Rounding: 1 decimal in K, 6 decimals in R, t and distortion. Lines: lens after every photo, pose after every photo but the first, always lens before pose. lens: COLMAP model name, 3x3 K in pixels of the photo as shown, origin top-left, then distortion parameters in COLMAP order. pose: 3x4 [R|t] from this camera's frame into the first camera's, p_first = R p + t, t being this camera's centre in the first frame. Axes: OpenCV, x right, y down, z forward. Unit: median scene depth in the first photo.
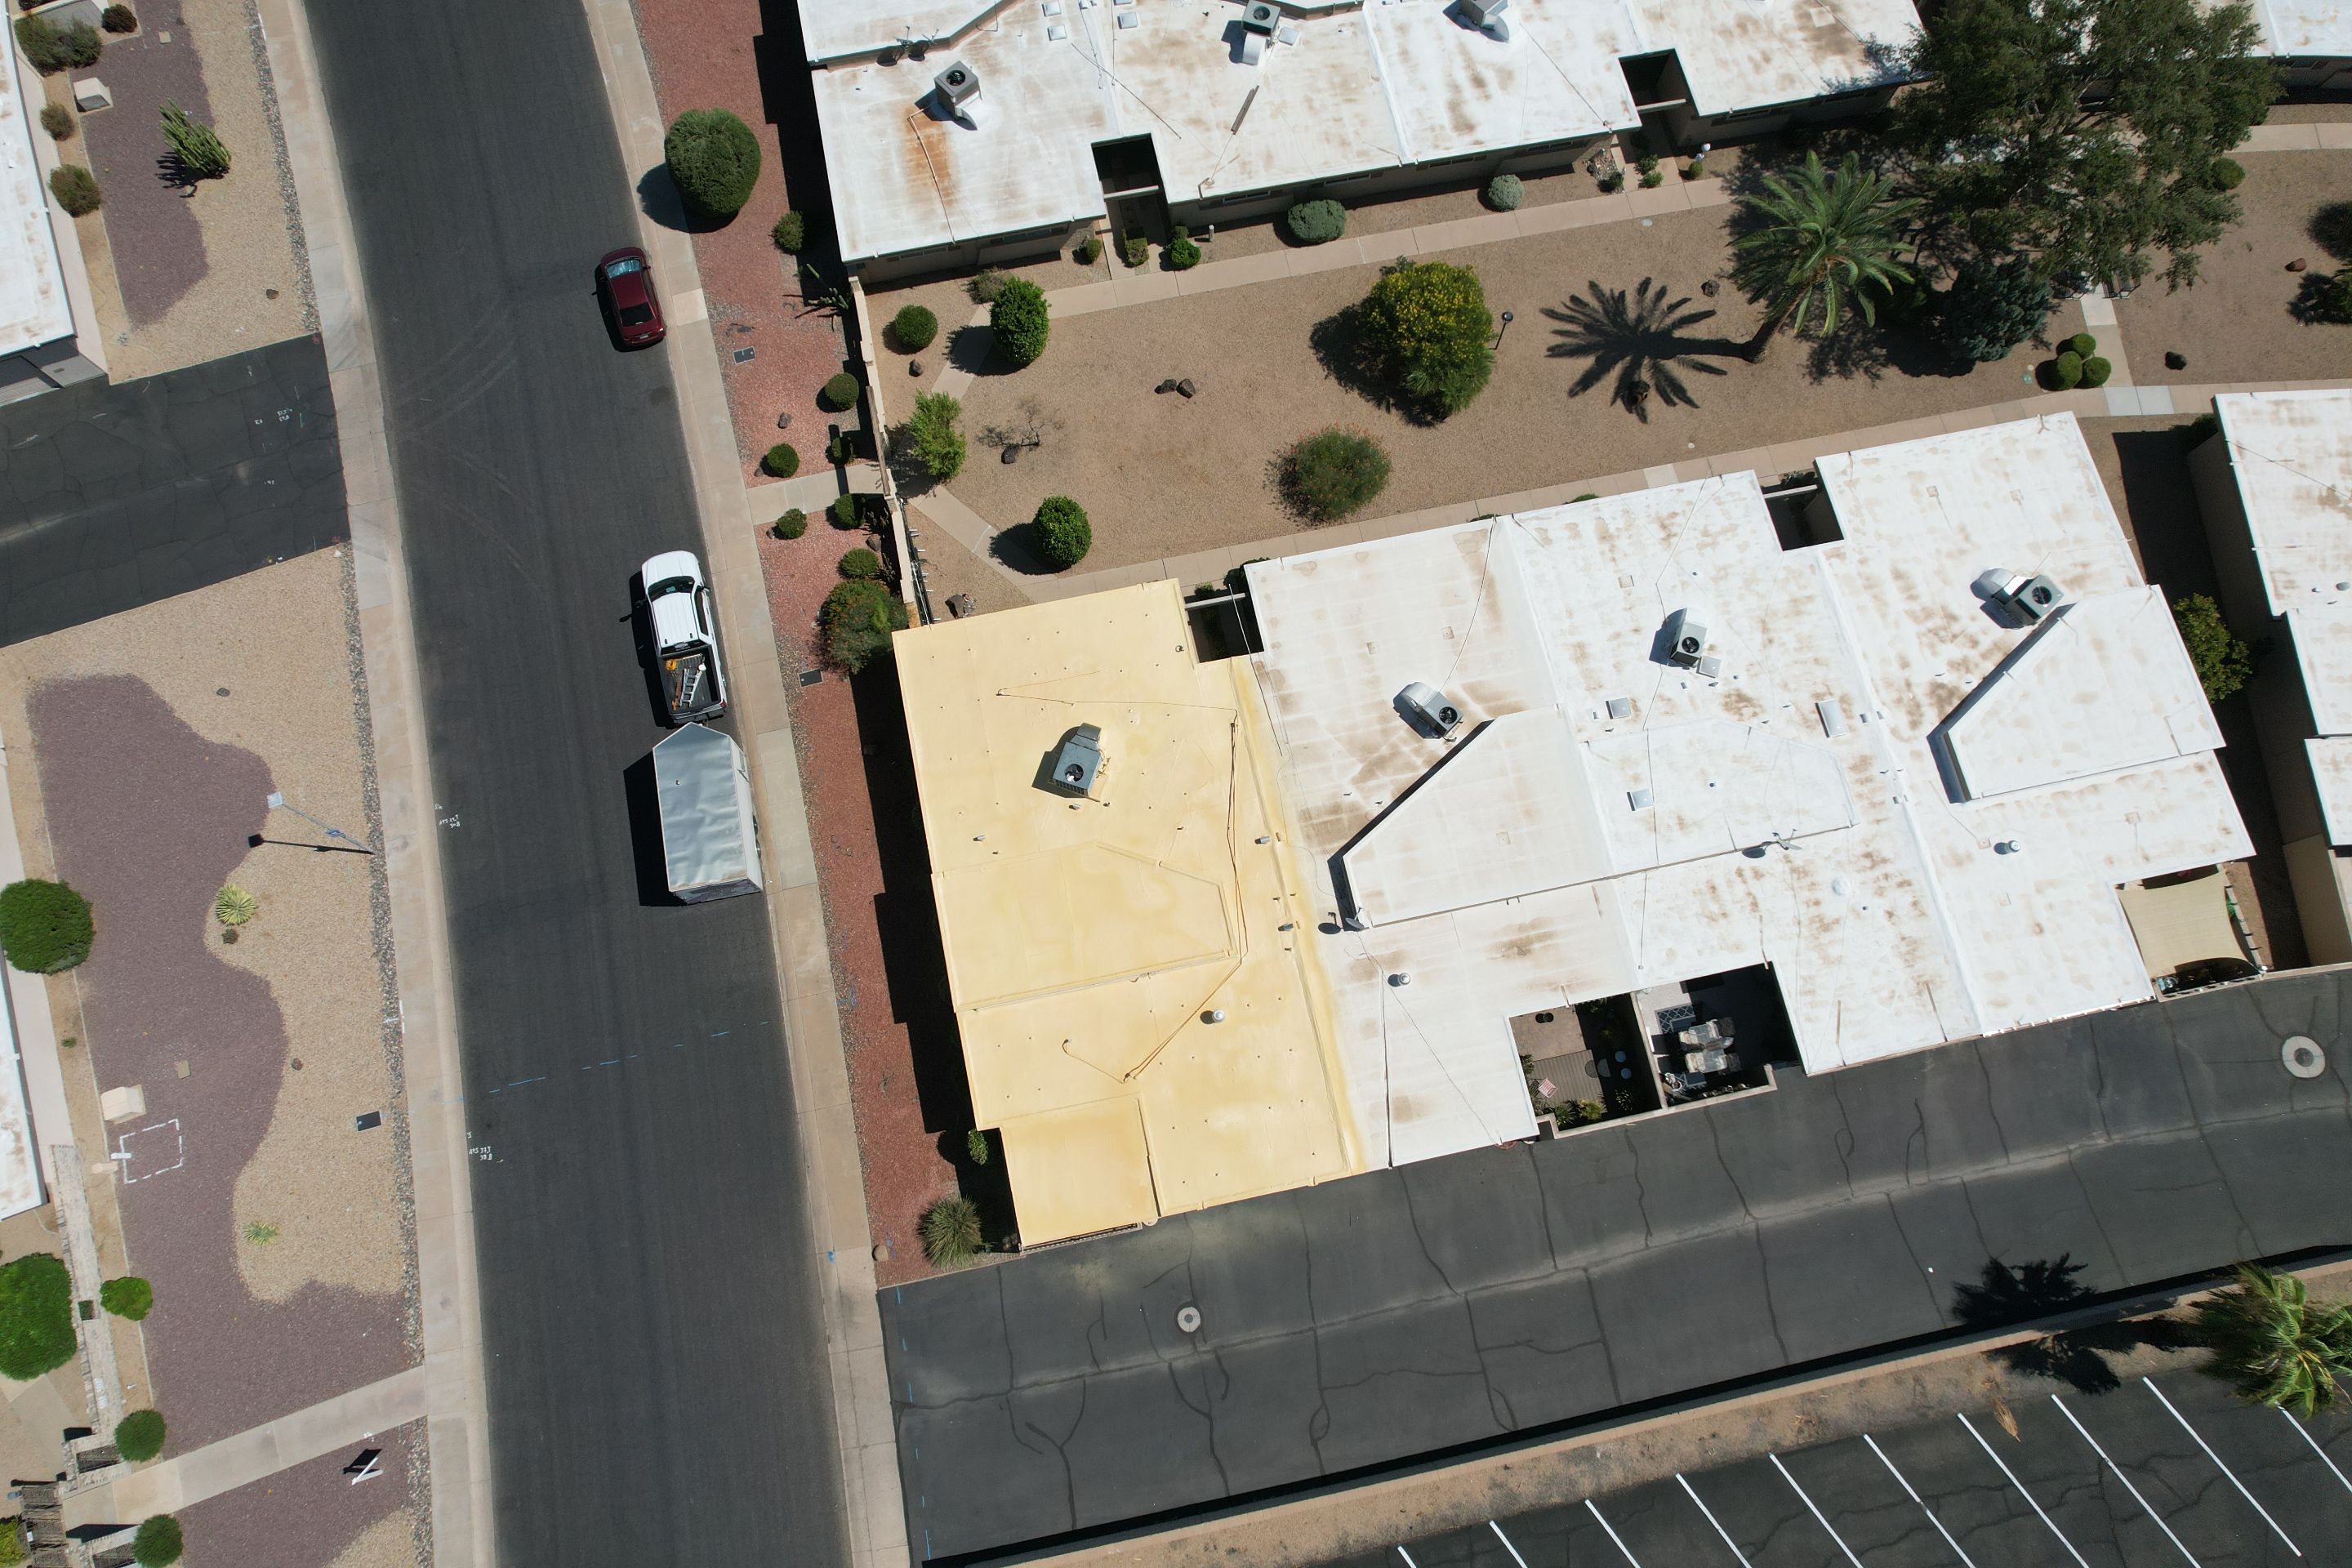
lens RADIAL K [[1506.5, 0, 1166.8], [0, 1506.5, 792.0], [0, 0, 1]] dist [-0.081906, 0.075388]
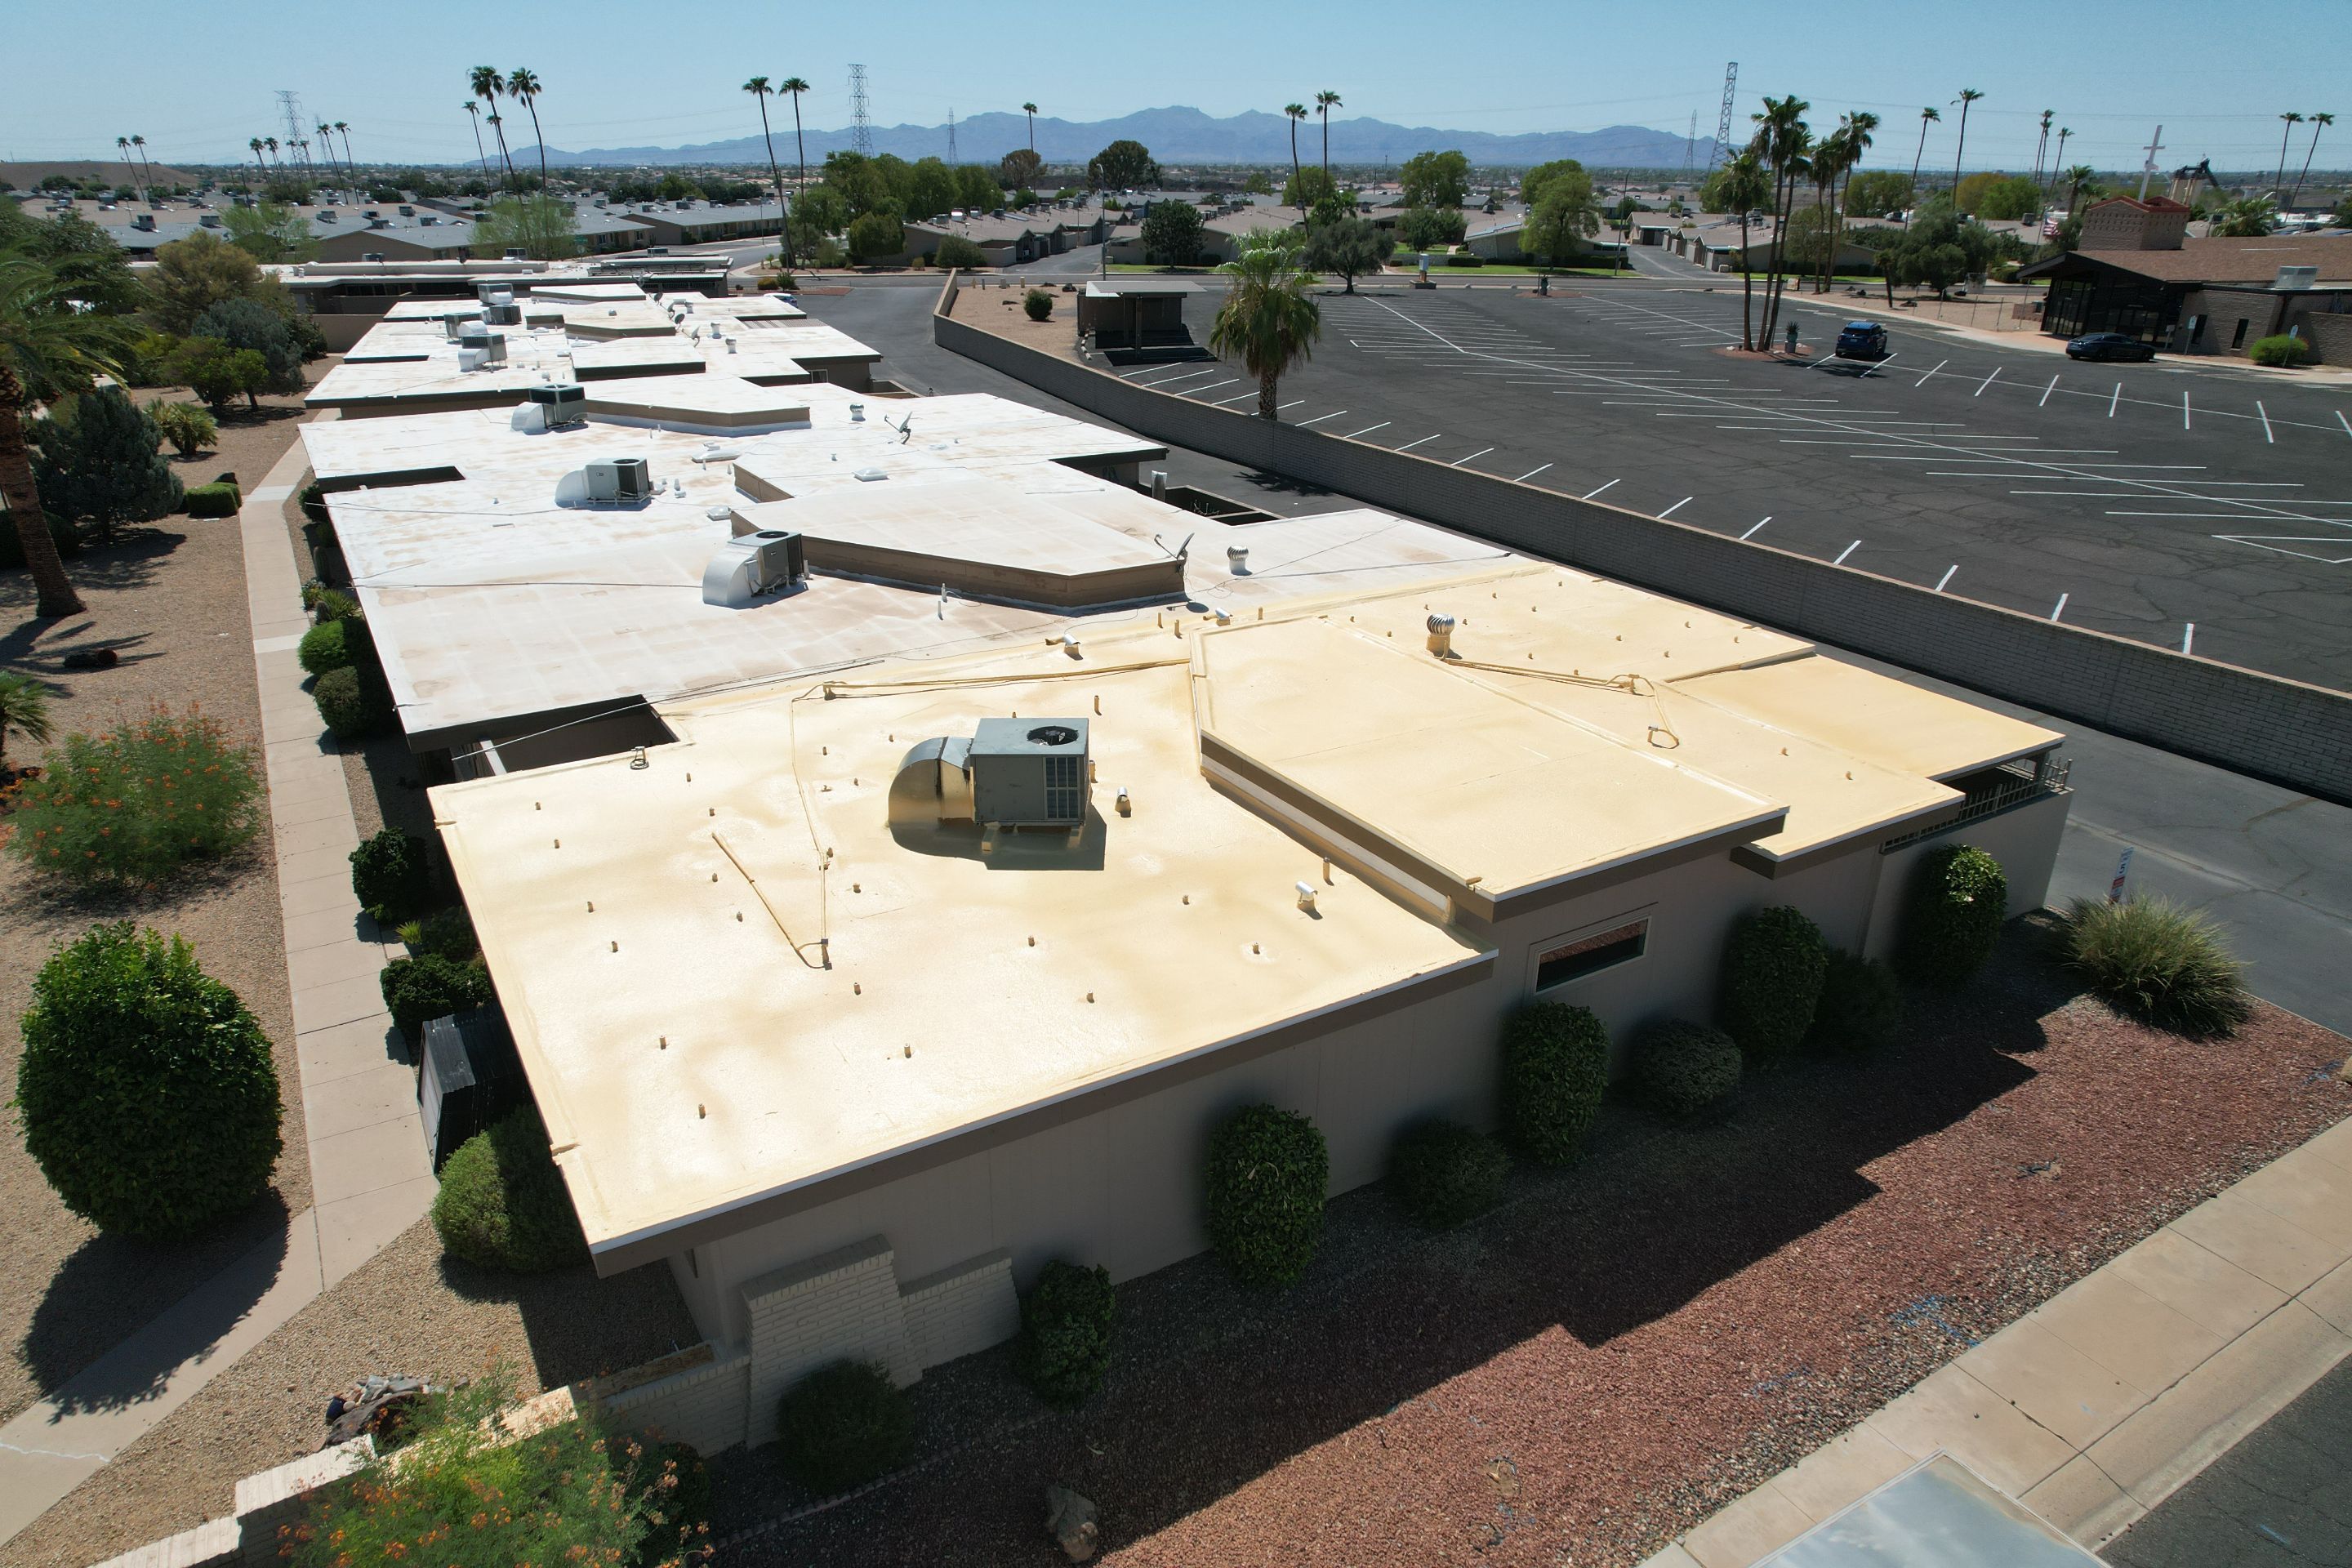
lens RADIAL K [[1506.5, 0, 1166.8], [0, 1506.5, 792.0], [0, 0, 1]] dist [-0.081906, 0.075388]
pose [[-0.330518, -0.375054, 0.866078, -0.372386], [0.907002, 0.127515, 0.401356, -0.125594], [-0.260969, 0.918191, 0.298029, 0.856032]]
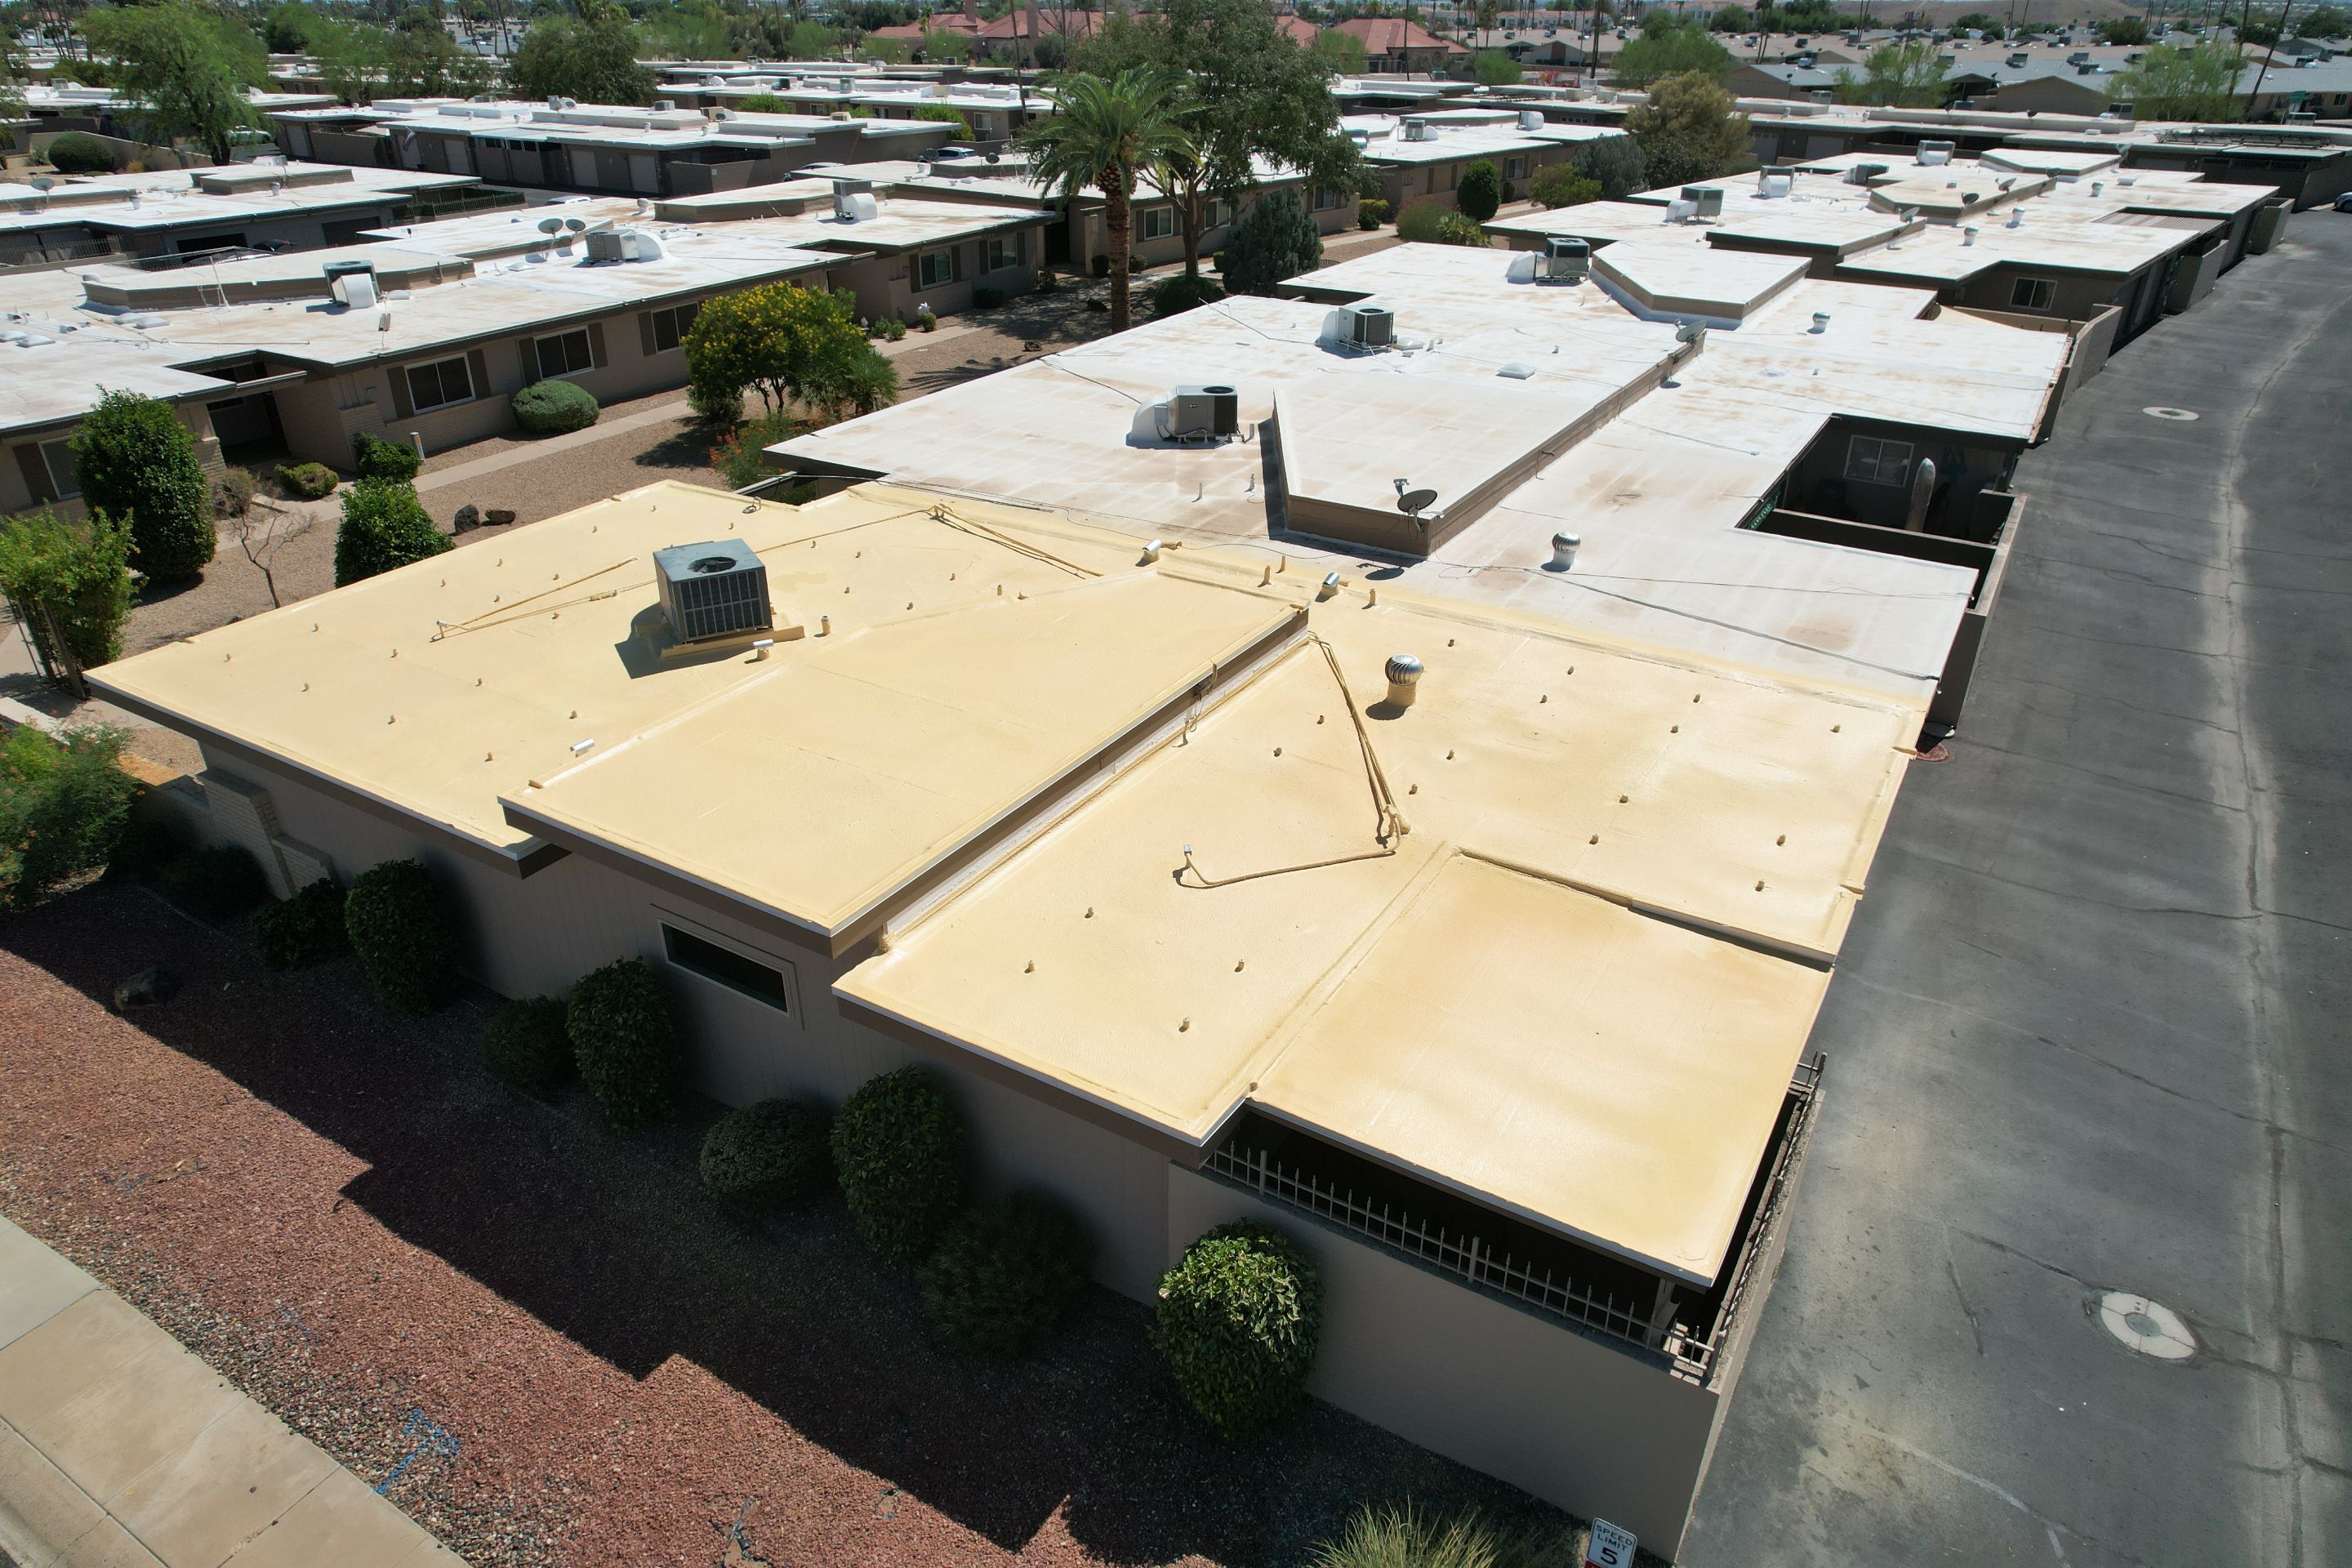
lens RADIAL K [[1506.5, 0, 1166.8], [0, 1506.5, 792.0], [0, 0, 1]] dist [-0.081906, 0.075388]
pose [[0.686897, -0.350992, 0.636378, -0.244072], [0.701664, 0.548387, -0.454905, 0.276995], [-0.189313, 0.758997, 0.622964, 0.736670]]
